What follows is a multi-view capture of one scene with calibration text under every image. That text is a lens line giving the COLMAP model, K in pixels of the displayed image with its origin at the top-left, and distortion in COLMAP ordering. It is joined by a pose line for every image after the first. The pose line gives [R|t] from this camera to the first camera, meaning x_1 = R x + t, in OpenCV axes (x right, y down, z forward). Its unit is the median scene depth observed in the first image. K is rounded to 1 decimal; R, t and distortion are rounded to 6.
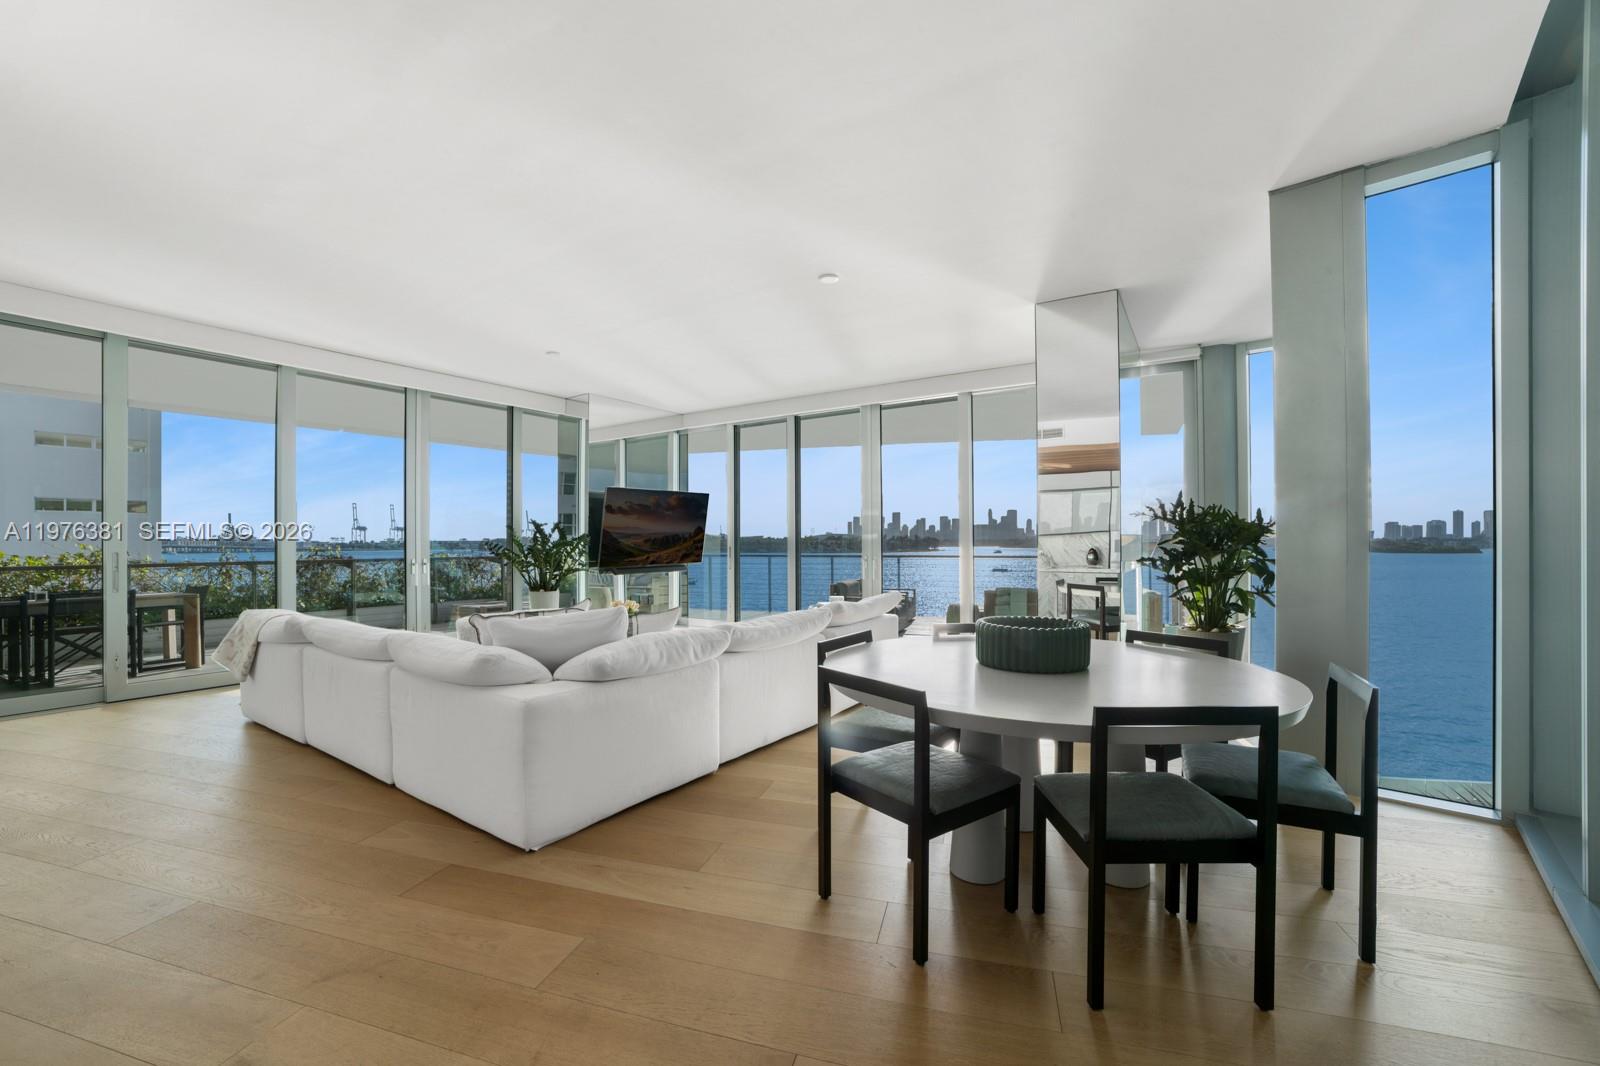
lens RADIAL K [[641.6, 0, 794.0], [0, 641.6, 542.2], [0, 0, 1]] dist [-0.032987, 0.000005]
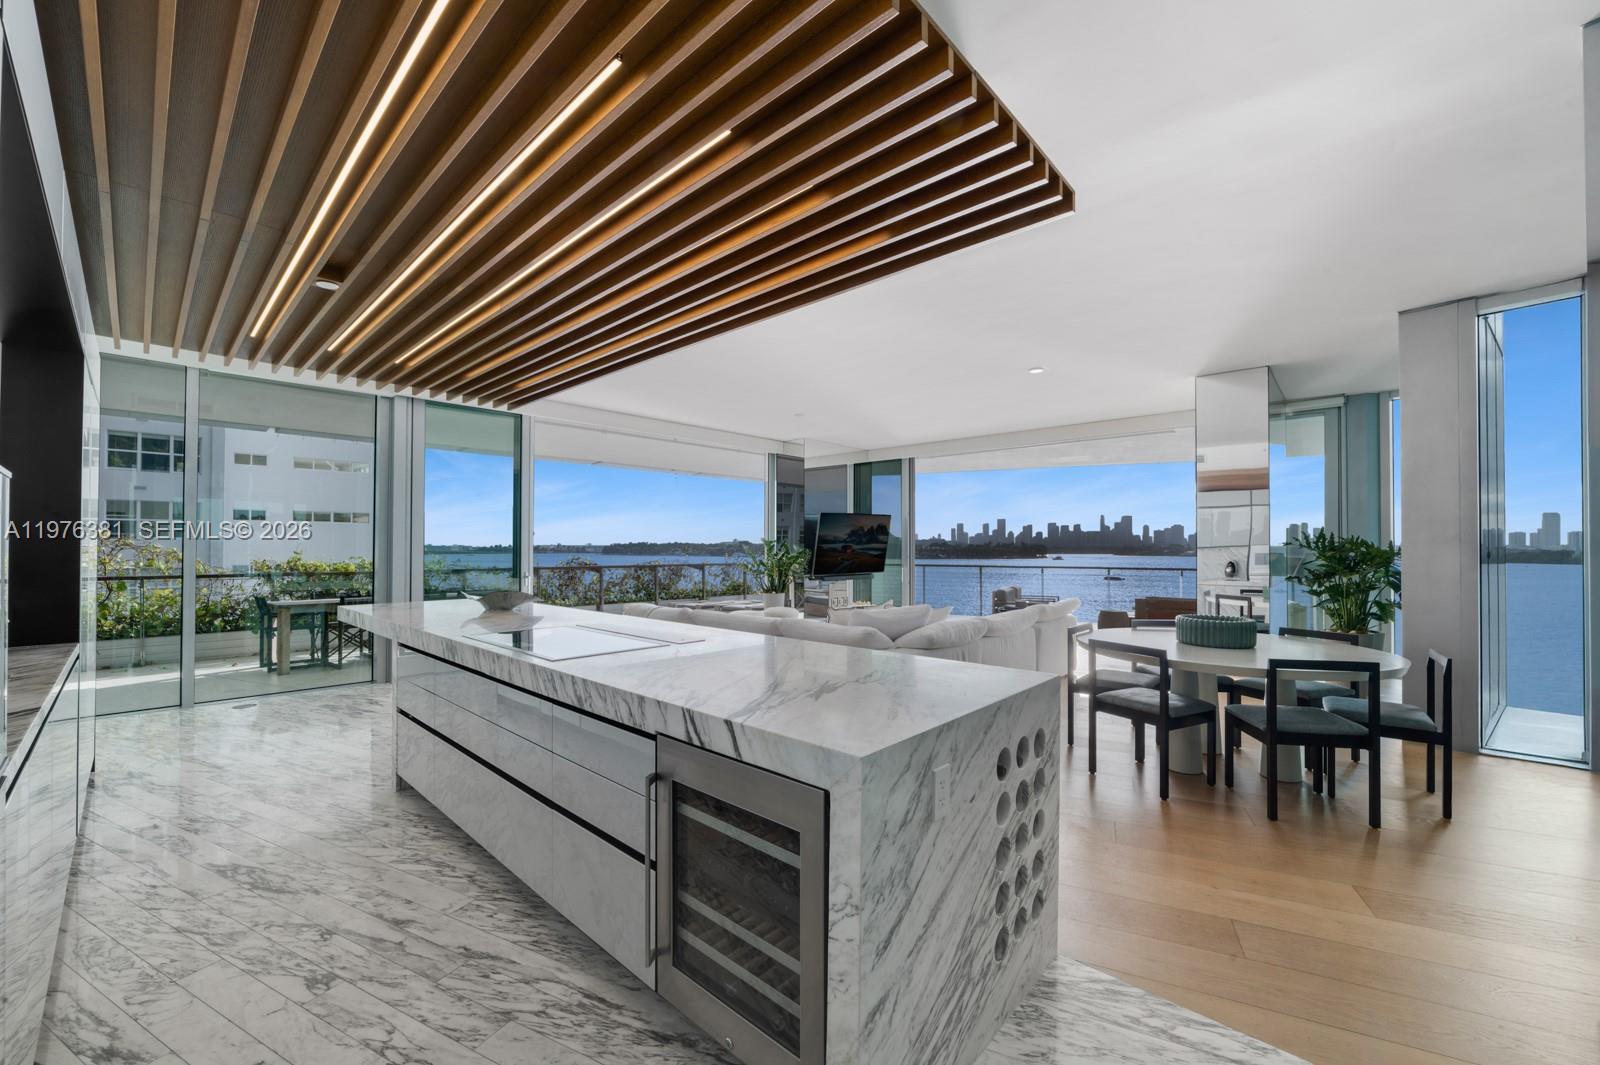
lens RADIAL K [[622.5, 0, 786.9], [0, 622.5, 541.8], [0, 0, 1]] dist [-0.010772, -0.000043]
pose [[0.985494, 0.003908, -0.169662, -0.222556], [-0.005507, 0.999945, -0.008956, -0.024501], [0.169618, 0.009760, 0.985462, -0.373911]]
